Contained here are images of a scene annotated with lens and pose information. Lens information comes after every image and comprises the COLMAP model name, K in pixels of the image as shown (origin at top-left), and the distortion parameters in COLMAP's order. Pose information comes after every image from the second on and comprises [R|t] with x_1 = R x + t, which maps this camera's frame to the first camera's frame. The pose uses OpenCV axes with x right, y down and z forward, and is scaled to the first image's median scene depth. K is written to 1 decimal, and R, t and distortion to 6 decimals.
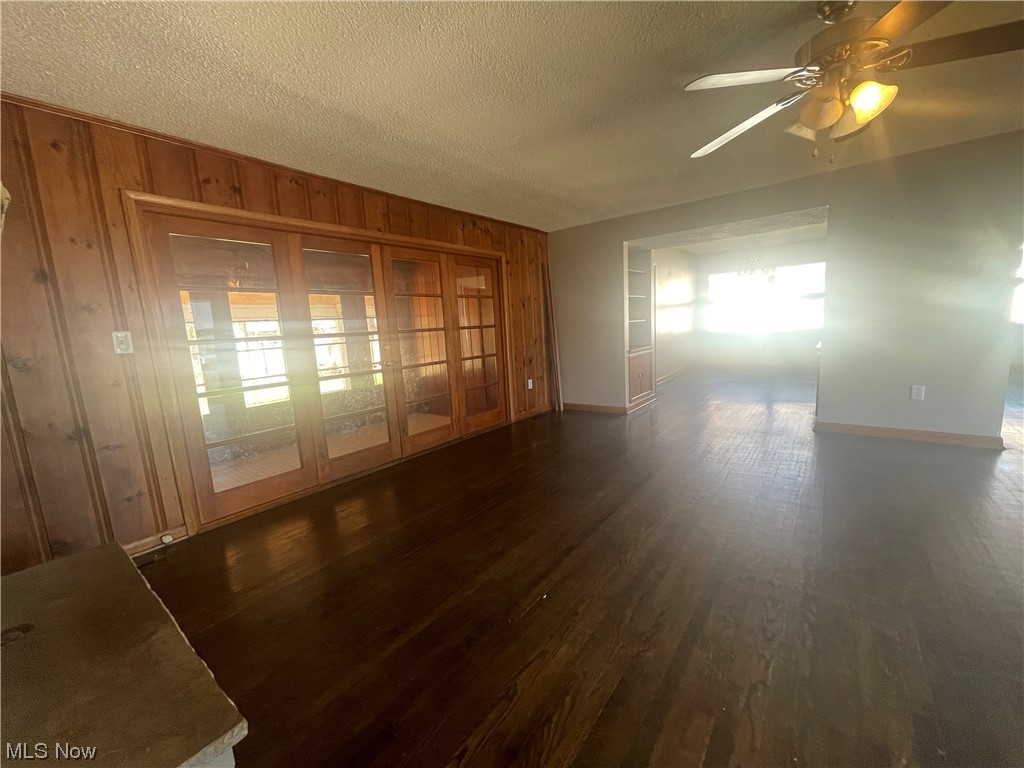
lens RADIAL K [[410.8, 0, 512.0], [0, 410.8, 384.0], [0, 0, 1]] dist [0.000939, 0.000282]
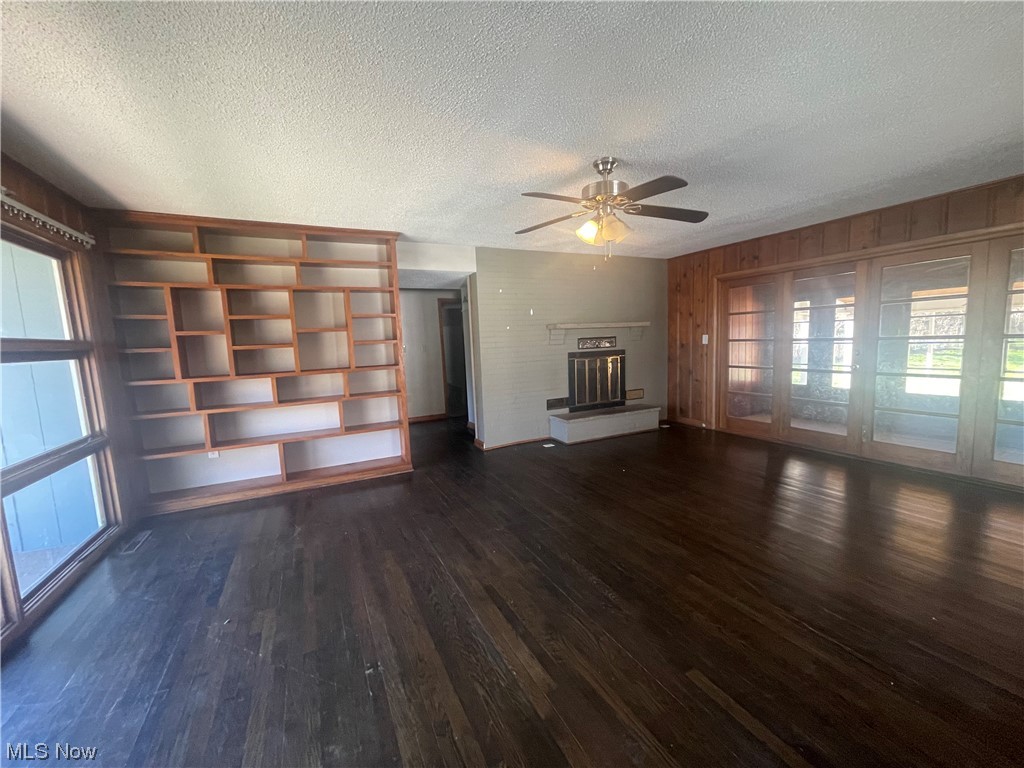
lens RADIAL K [[413.5, 0, 512.0], [0, 413.5, 384.0], [0, 0, 1]] dist [0.003395, 0.000703]
pose [[-0.425922, 0.163382, -0.889886, 1.096633], [-0.073085, 0.974133, 0.213830, -0.176667], [0.901803, 0.156112, -0.402964, 0.623103]]
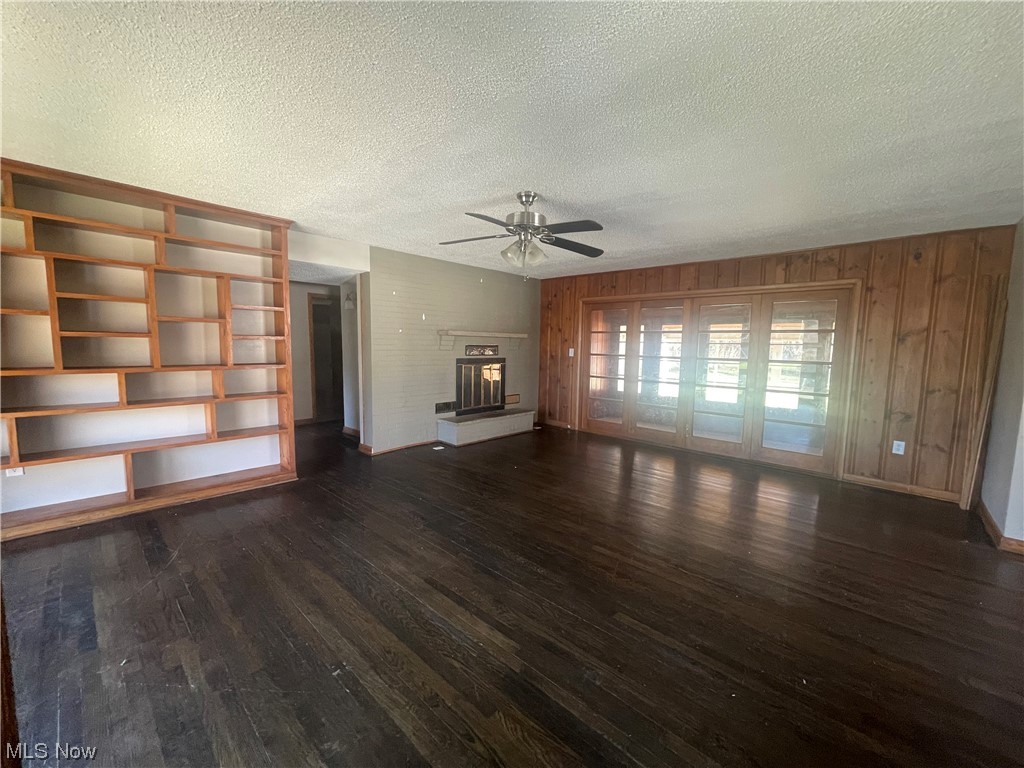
lens RADIAL K [[413.5, 0, 512.0], [0, 413.5, 384.0], [0, 0, 1]] dist [0.003395, 0.000703]
pose [[-0.090415, 0.145085, -0.985279, 1.190996], [-0.161601, 0.974083, 0.158266, -0.169304], [0.982706, 0.173532, -0.064626, 0.511216]]
